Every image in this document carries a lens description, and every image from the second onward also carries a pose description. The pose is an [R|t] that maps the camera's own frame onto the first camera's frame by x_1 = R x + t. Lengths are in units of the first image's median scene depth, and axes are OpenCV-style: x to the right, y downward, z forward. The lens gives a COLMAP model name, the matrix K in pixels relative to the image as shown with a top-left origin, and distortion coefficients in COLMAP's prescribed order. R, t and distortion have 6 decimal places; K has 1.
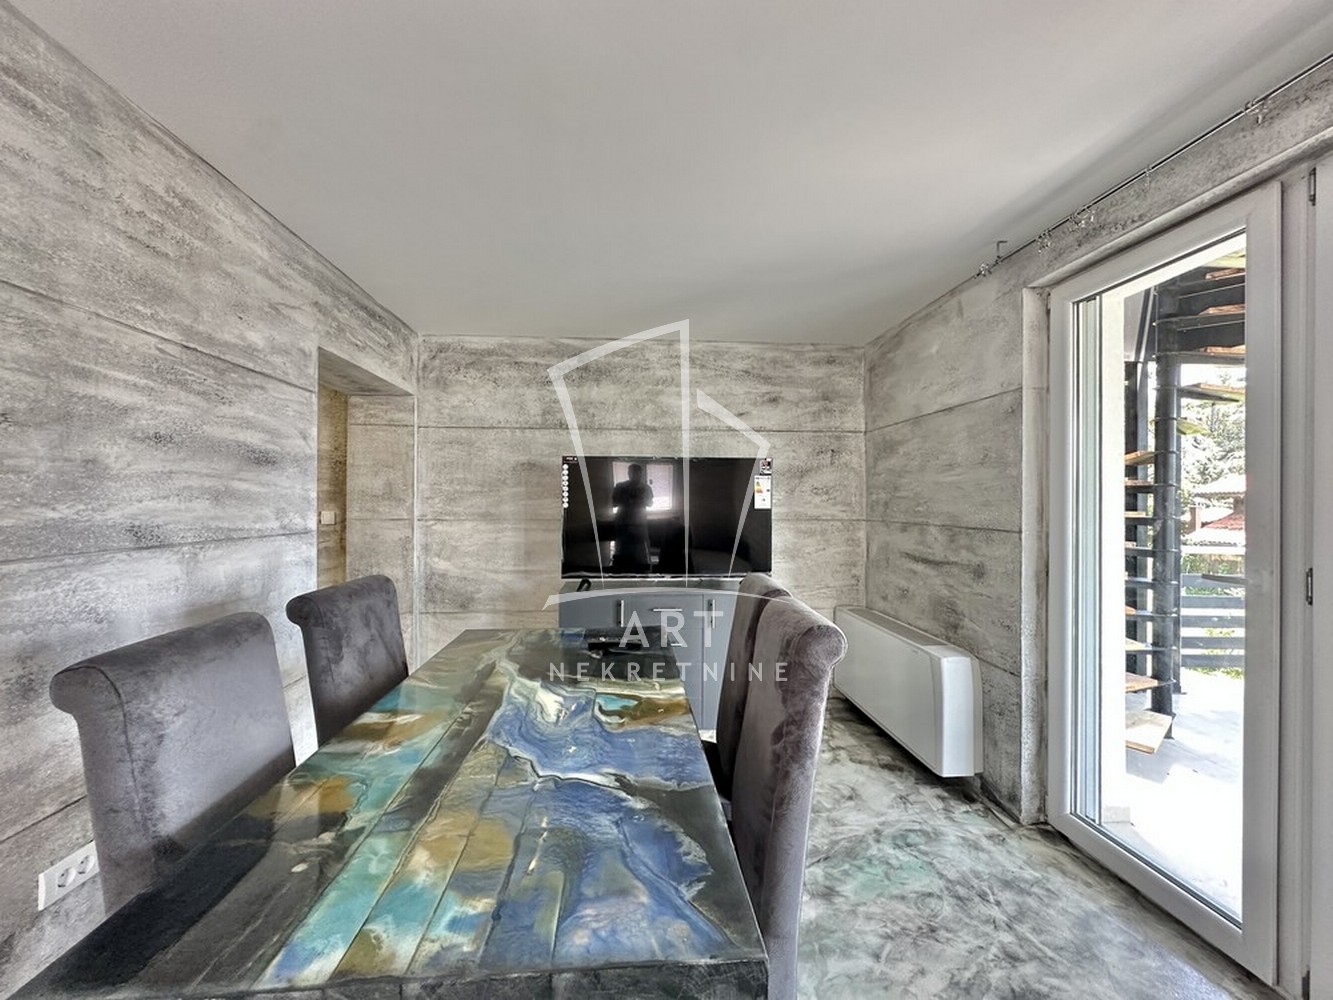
lens RADIAL K [[532.3, 0, 664.8], [0, 532.3, 498.6], [0, 0, 1]] dist [-0.002779, 0.000832]
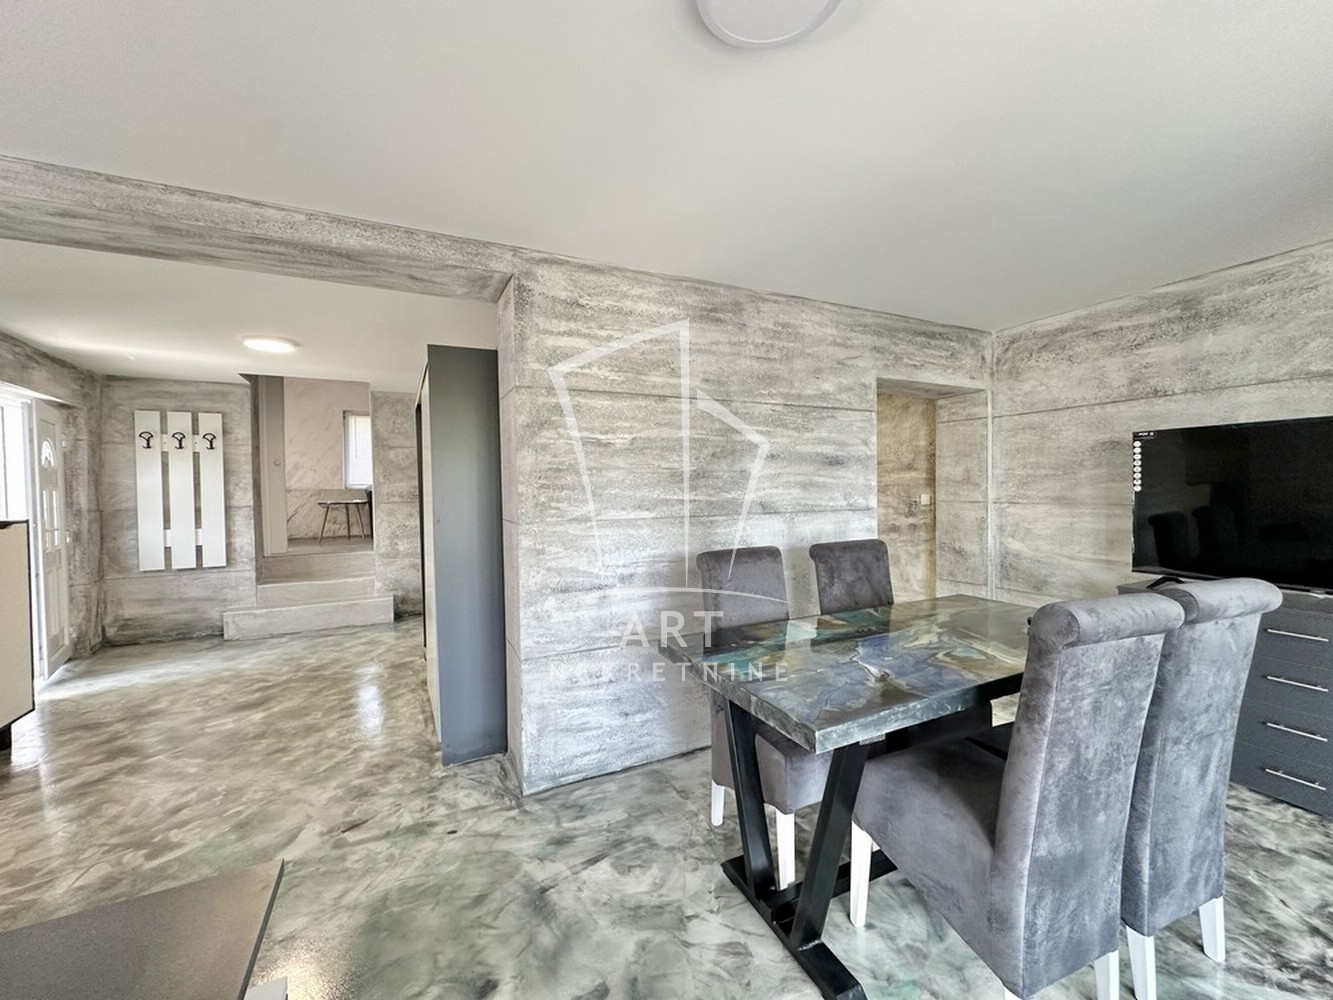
lens RADIAL K [[532.3, 0, 667.5], [0, 532.3, 501.5], [0, 0, 1]] dist [-0.002779, 0.000832]
pose [[0.370438, 0.016036, -0.928719, 0.397499], [0.020149, 0.999477, 0.025295, -0.004365], [0.928639, -0.028083, 0.369921, -0.040410]]
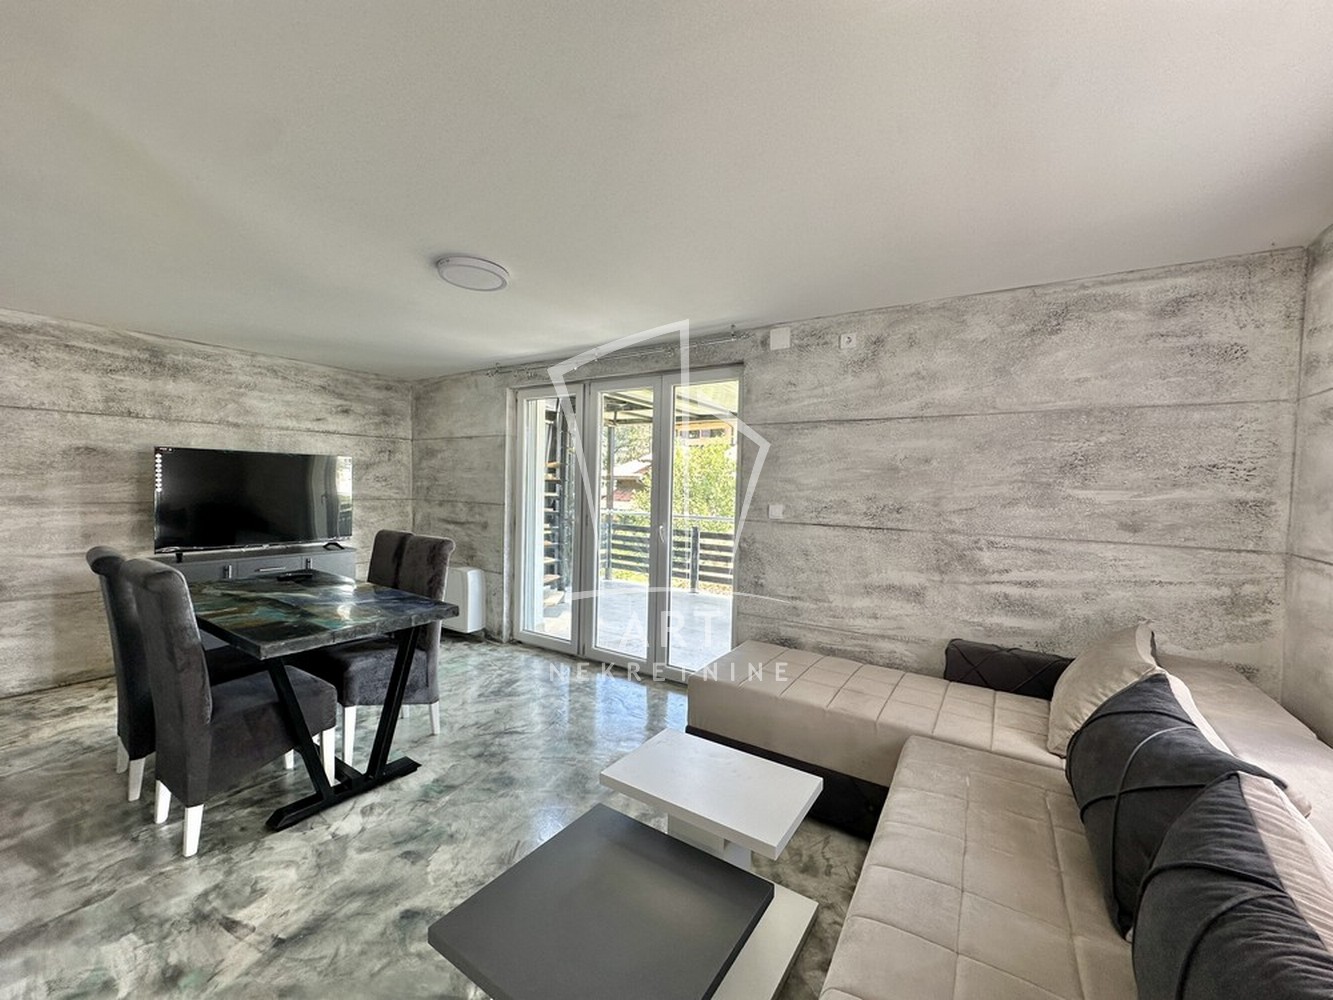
lens RADIAL K [[532.3, 0, 664.1], [0, 532.3, 500.5], [0, 0, 1]] dist [-0.002779, 0.000832]
pose [[0.623508, -0.015635, 0.781661, -0.476691], [-0.023435, 0.998977, 0.038675, -0.040307], [-0.781466, -0.042432, 0.622503, -0.658786]]
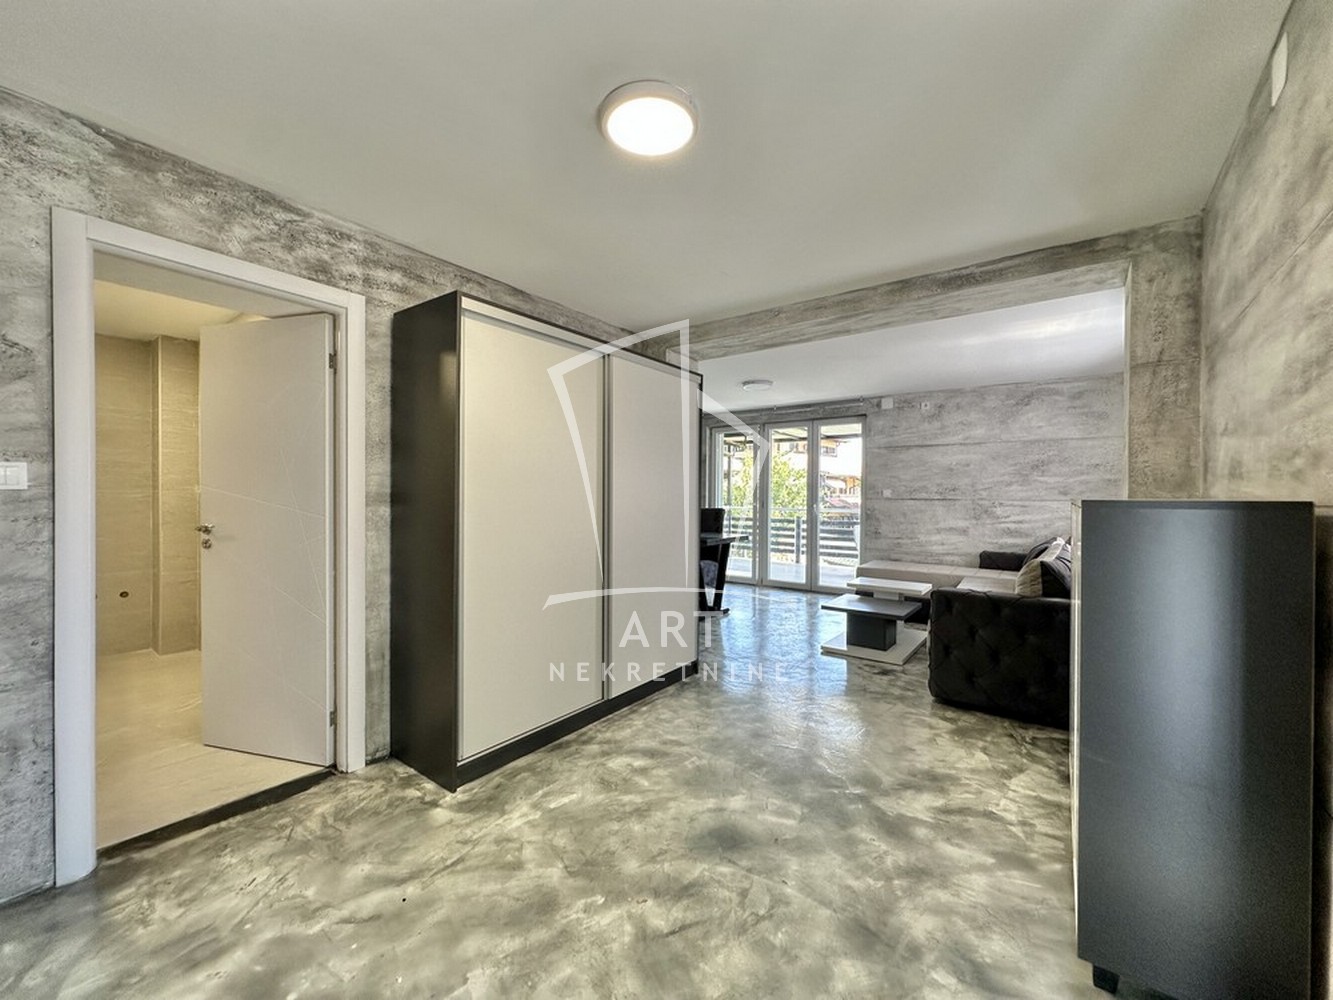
lens RADIAL K [[532.3, 0, 664.7], [0, 532.3, 498.9], [0, 0, 1]] dist [-0.002779, 0.000832]
pose [[0.665053, -0.002362, 0.746793, -1.751346], [-0.009149, 0.999894, 0.011310, 0.033298], [-0.746740, -0.014354, 0.664961, -0.923582]]
